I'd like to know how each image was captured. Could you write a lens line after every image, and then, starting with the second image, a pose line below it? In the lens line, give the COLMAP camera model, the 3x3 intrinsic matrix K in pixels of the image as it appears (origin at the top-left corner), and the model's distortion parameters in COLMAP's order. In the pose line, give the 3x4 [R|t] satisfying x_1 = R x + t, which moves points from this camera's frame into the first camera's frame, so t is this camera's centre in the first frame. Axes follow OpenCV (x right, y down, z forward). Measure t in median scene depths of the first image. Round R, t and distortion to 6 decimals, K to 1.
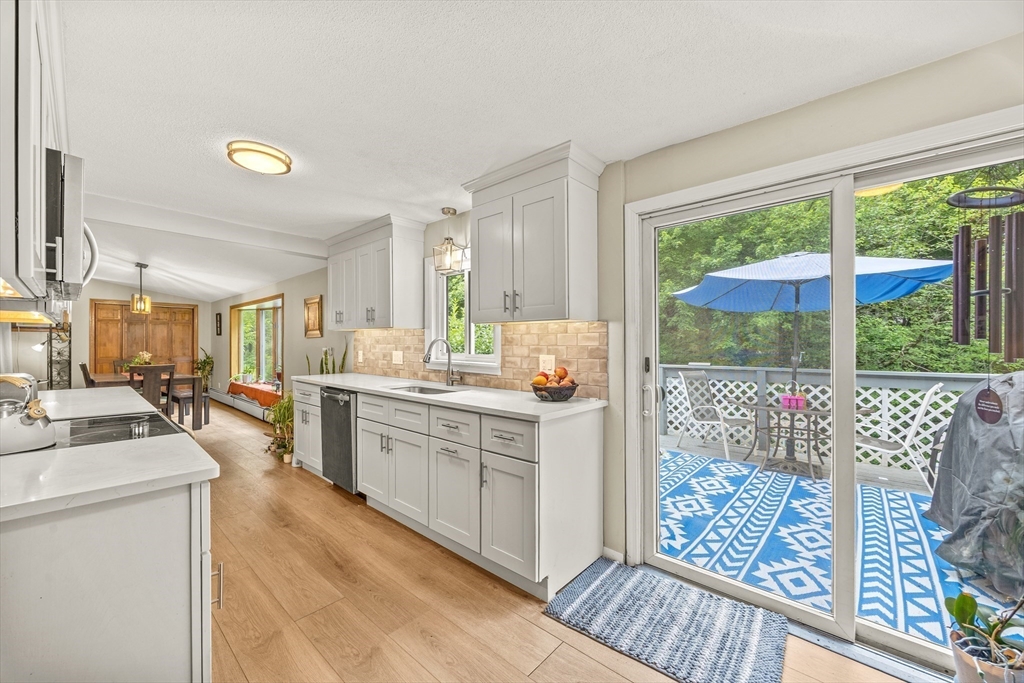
lens RADIAL K [[396.7, 0, 520.0], [0, 396.7, 343.9], [0, 0, 1]] dist [0.003745, 0.000224]
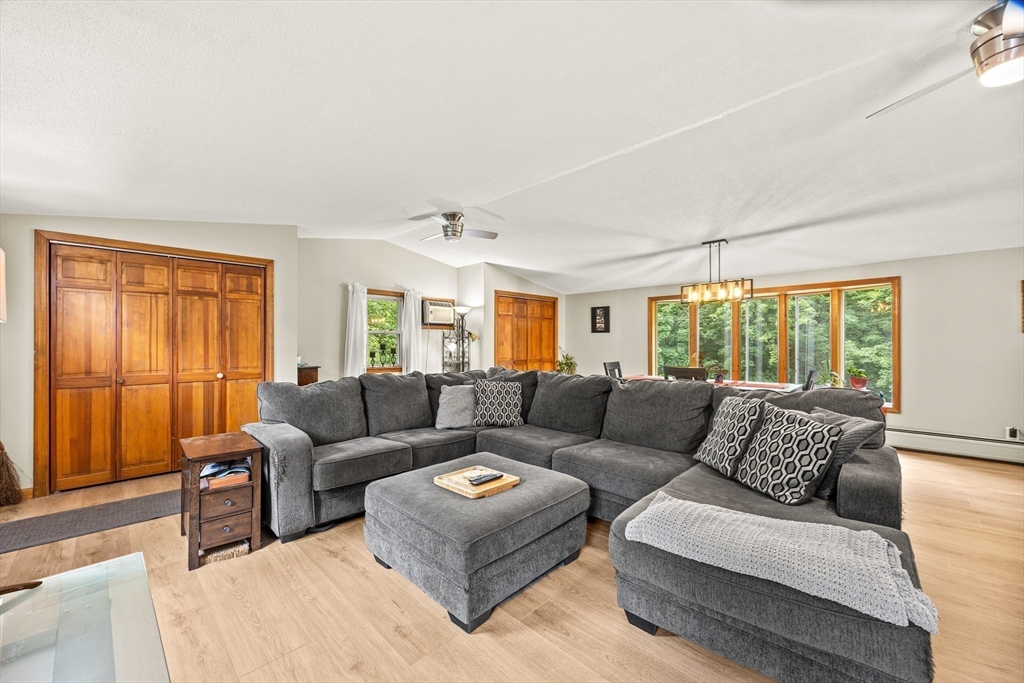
lens RADIAL K [[396.7, 0, 520.4], [0, 396.7, 340.2], [0, 0, 1]] dist [0.003745, 0.000224]
pose [[0.998810, -0.007947, -0.048119, -0.941668], [0.007539, 0.999934, -0.008666, 0.002108], [0.048185, 0.008292, 0.998804, 0.134891]]
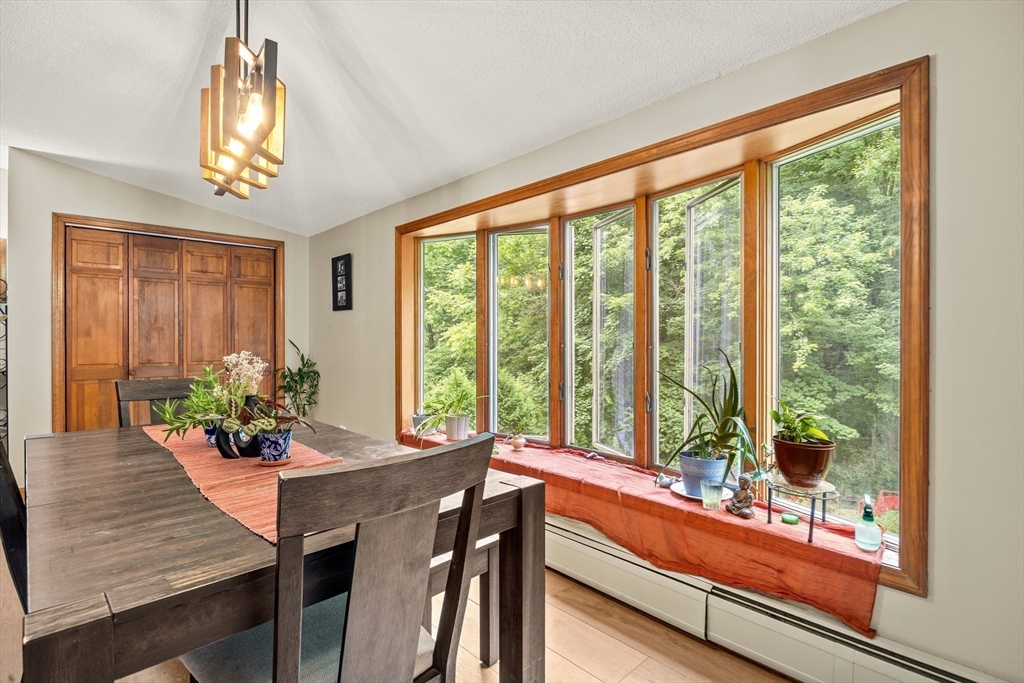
lens RADIAL K [[484.4, 0, 528.6], [0, 484.4, 341.5], [0, 0, 1]] dist [-0.011608, -0.002669]
pose [[0.997468, -0.004273, -0.070989, -0.560701], [0.004654, 0.999976, 0.005201, 0.010073], [0.070965, -0.005518, 0.997464, 0.545051]]
